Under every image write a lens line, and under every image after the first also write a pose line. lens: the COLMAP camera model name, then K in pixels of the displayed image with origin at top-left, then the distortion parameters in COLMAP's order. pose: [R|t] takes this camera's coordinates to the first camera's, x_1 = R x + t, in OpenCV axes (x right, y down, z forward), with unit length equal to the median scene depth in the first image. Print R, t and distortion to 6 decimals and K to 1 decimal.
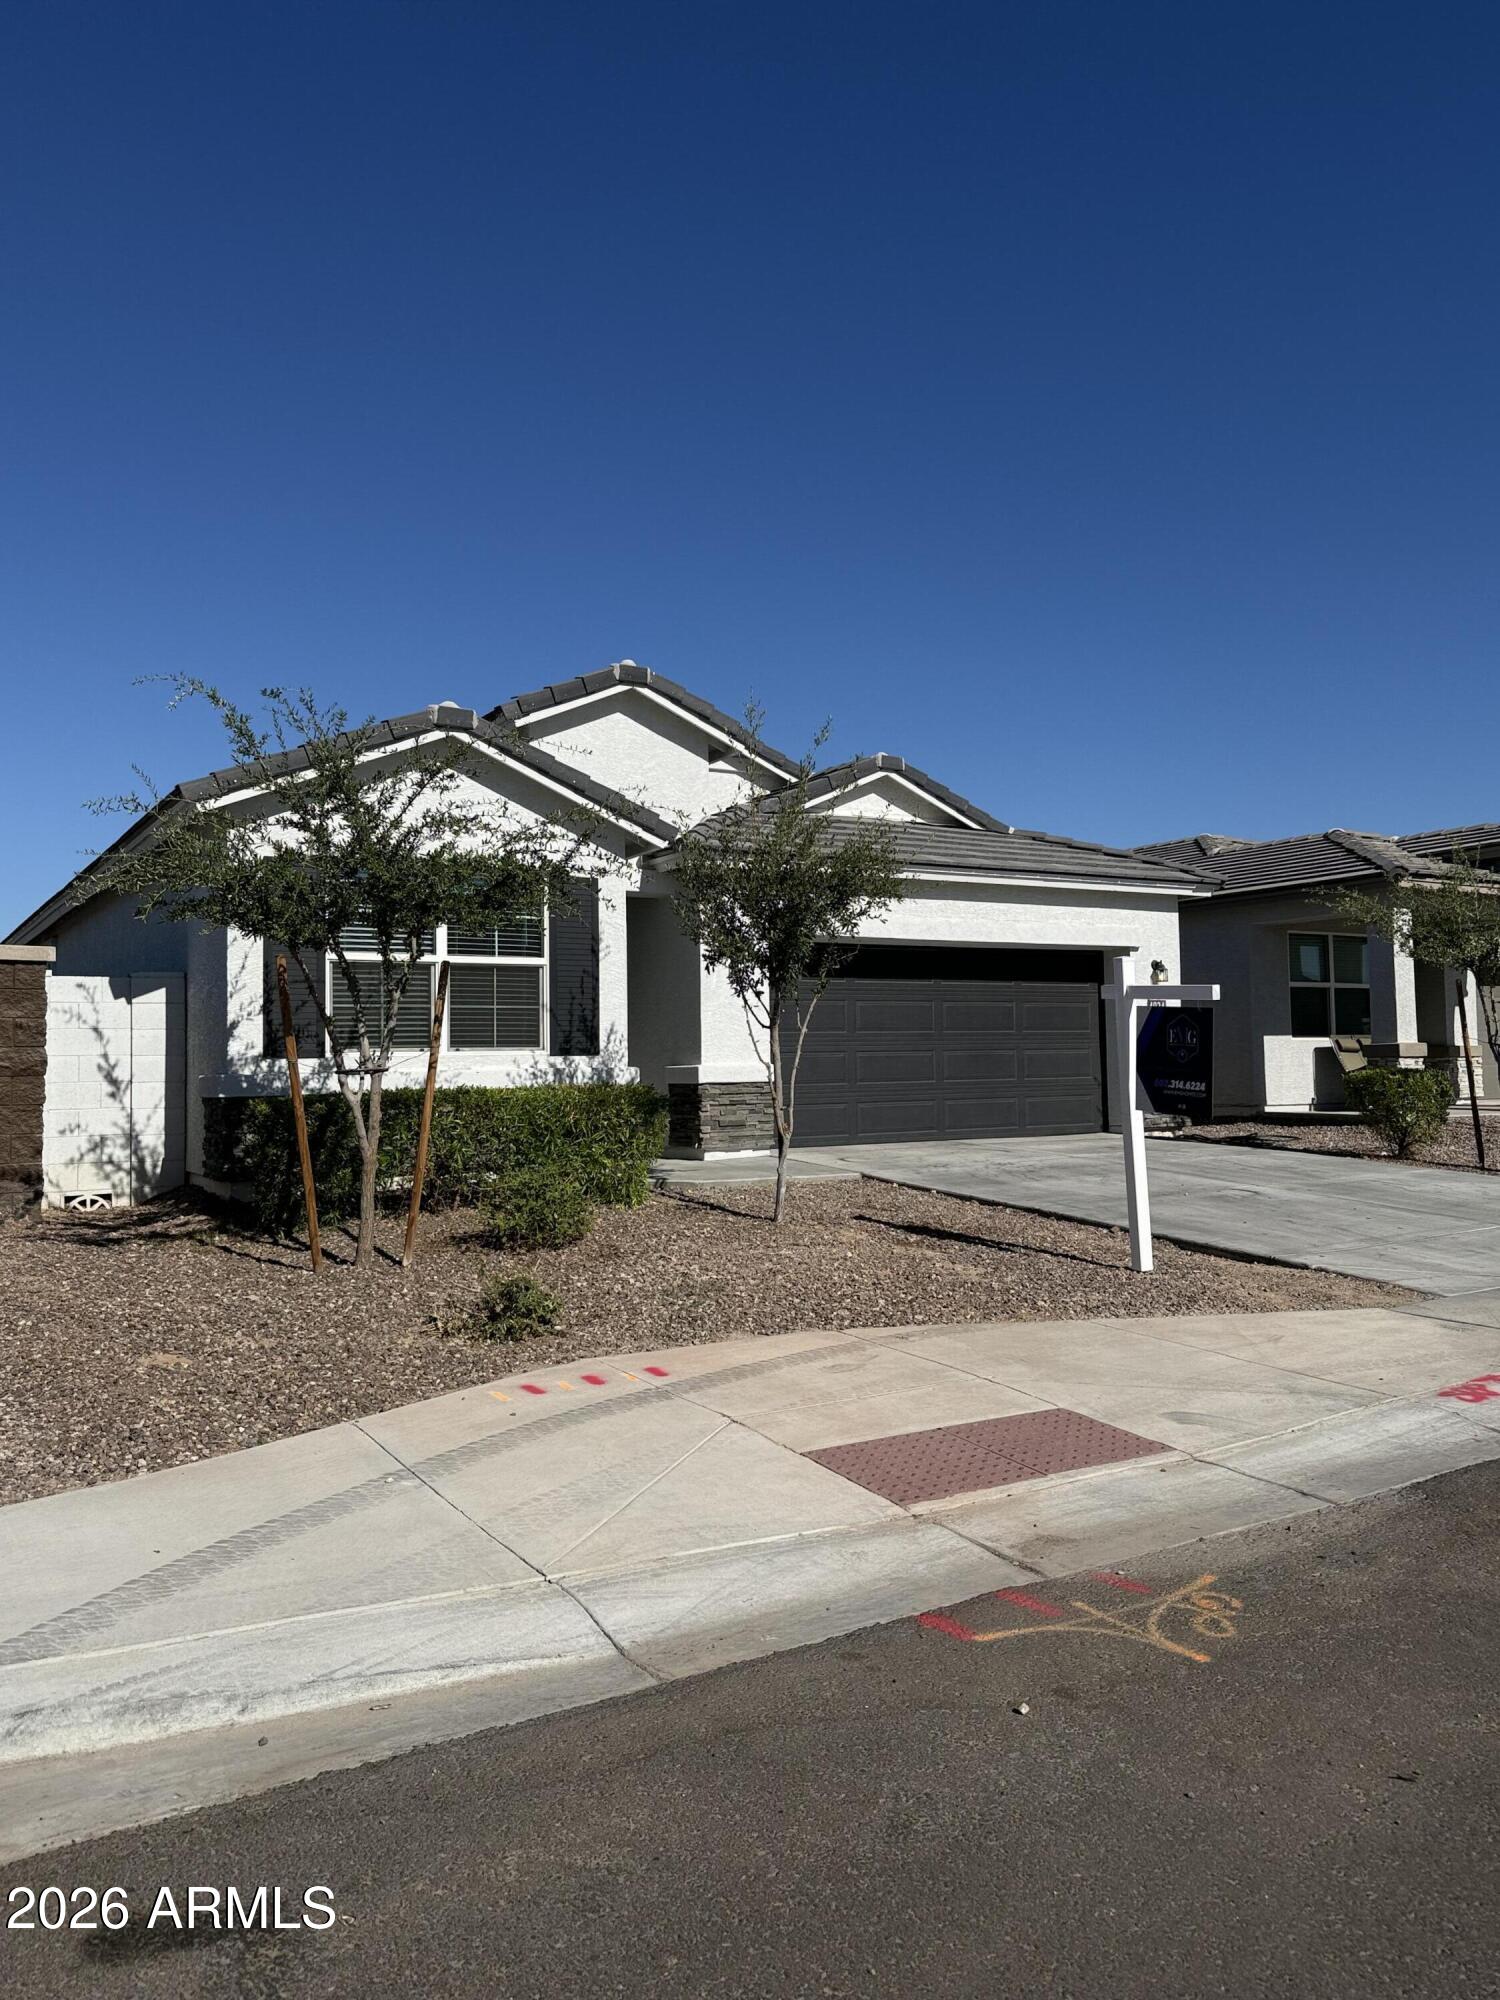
lens RADIAL K [[1447.3, 0, 754.2], [0, 1447.3, 993.6], [0, 0, 1]] dist [0.061261, -0.008333]
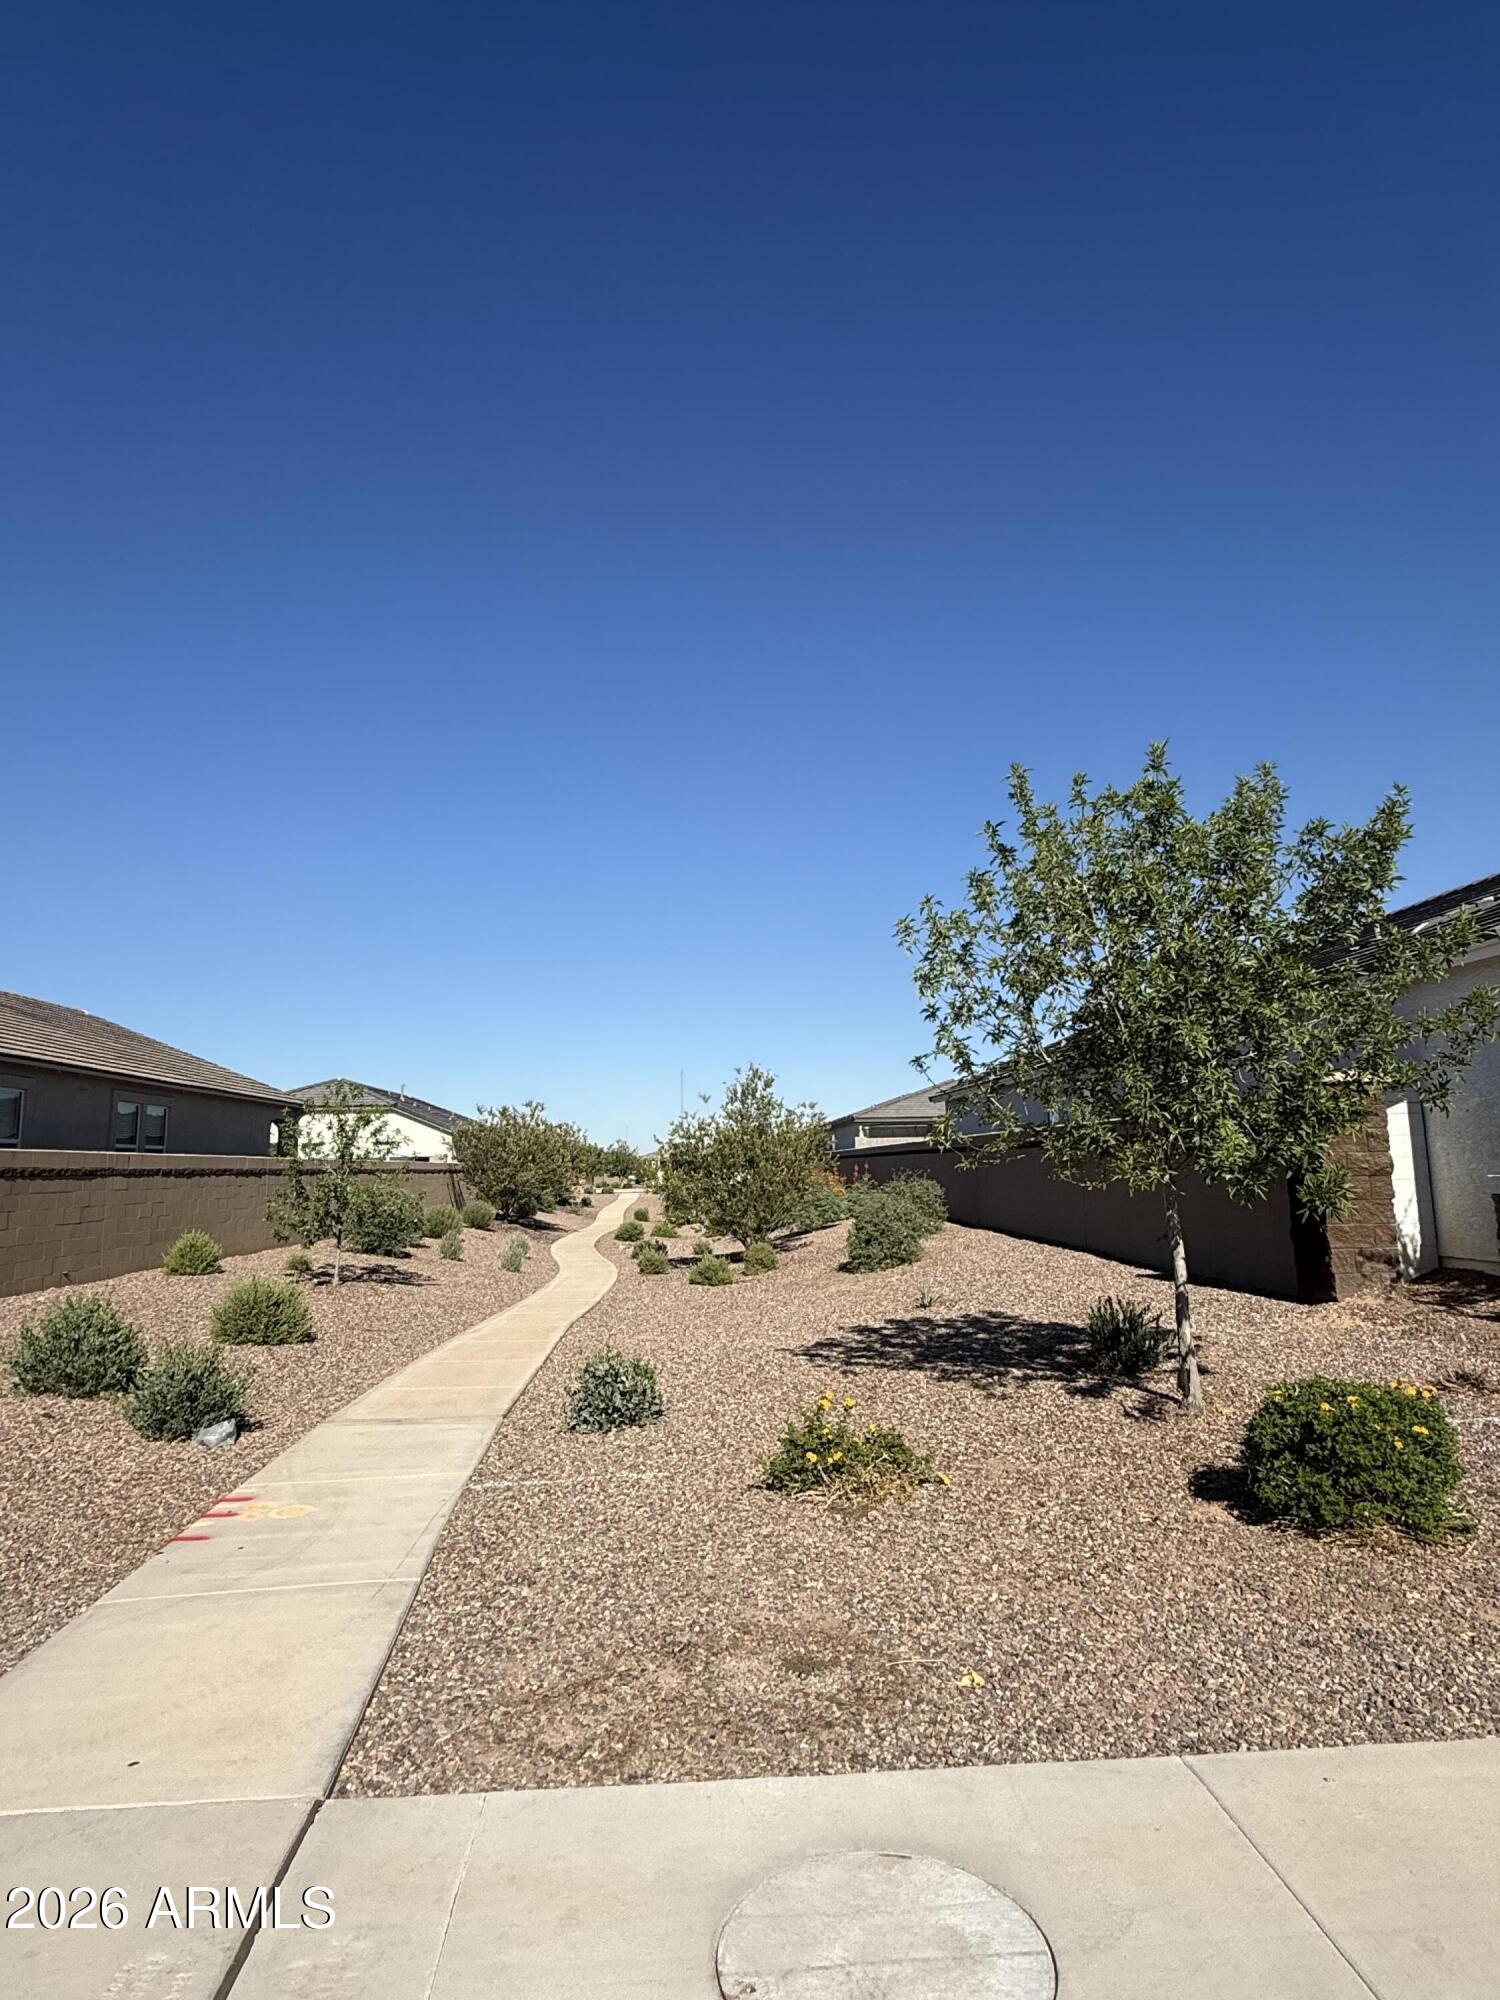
lens RADIAL K [[1145.1, 0, 746.0], [0, 1145.1, 1000.5], [0, 0, 1]] dist [0.001211, 0.000383]
pose [[0.881530, -0.069035, -0.467053, -0.426820], [0.028135, 0.995175, -0.093993, -0.012409], [0.471288, 0.069717, 0.879220, -0.086085]]
